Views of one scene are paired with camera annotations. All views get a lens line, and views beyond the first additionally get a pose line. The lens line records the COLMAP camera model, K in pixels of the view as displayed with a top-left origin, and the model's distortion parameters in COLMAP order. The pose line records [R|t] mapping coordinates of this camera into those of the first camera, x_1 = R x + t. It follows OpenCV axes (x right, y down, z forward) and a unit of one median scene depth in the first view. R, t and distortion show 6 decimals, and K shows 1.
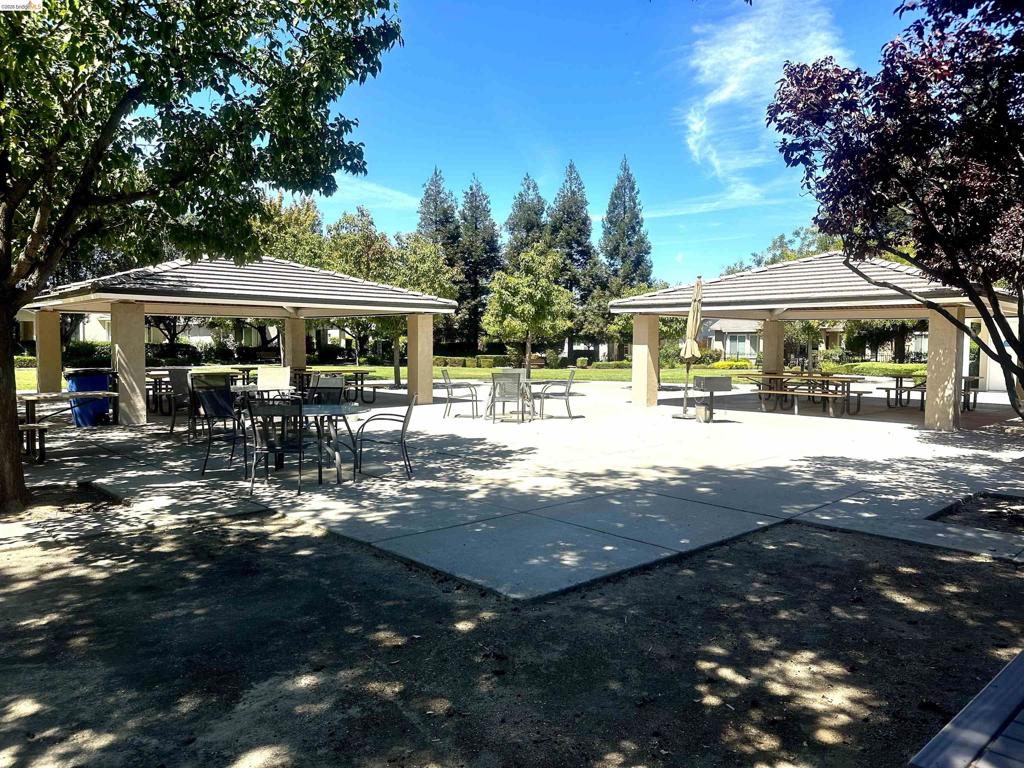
lens RADIAL K [[734.2, 0, 512.0], [0, 734.2, 384.0], [0, 0, 1]] dist [0.001094, 0.000054]
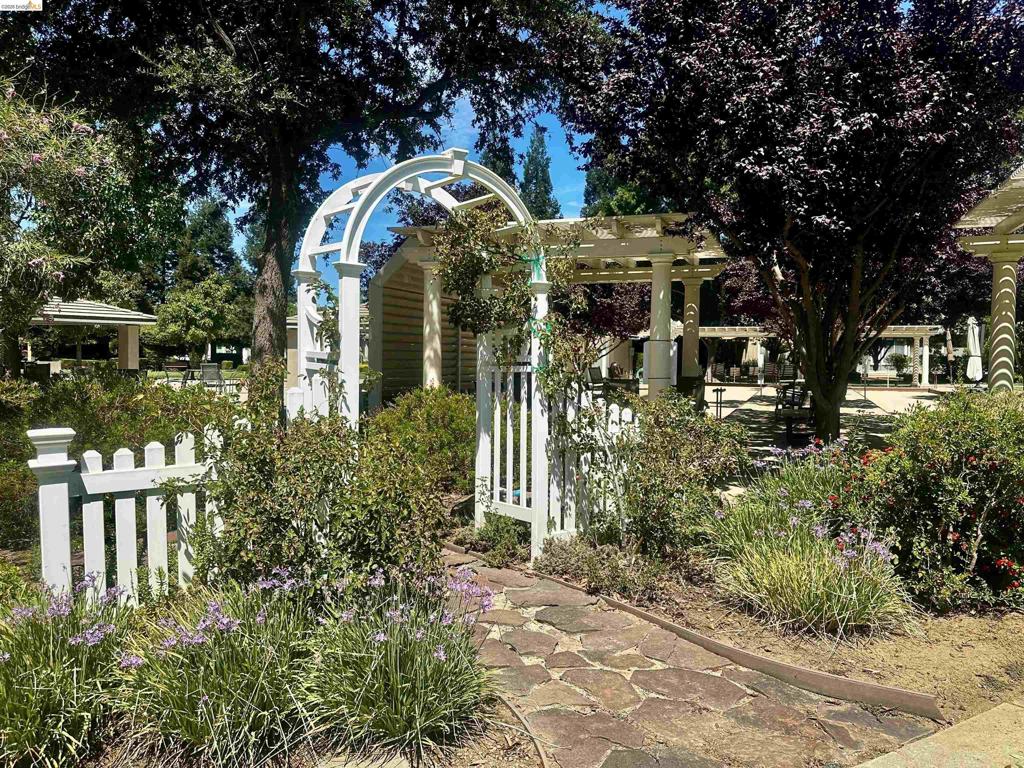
lens RADIAL K [[767.2, 0, 512.0], [0, 767.2, 384.0], [0, 0, 1]] dist [0.004801, 0.001208]
pose [[0.894269, -0.016325, 0.447232, -0.030130], [0.019682, 0.999802, -0.002860, 0.008528], [-0.447097, 0.011360, 0.894414, -0.150112]]
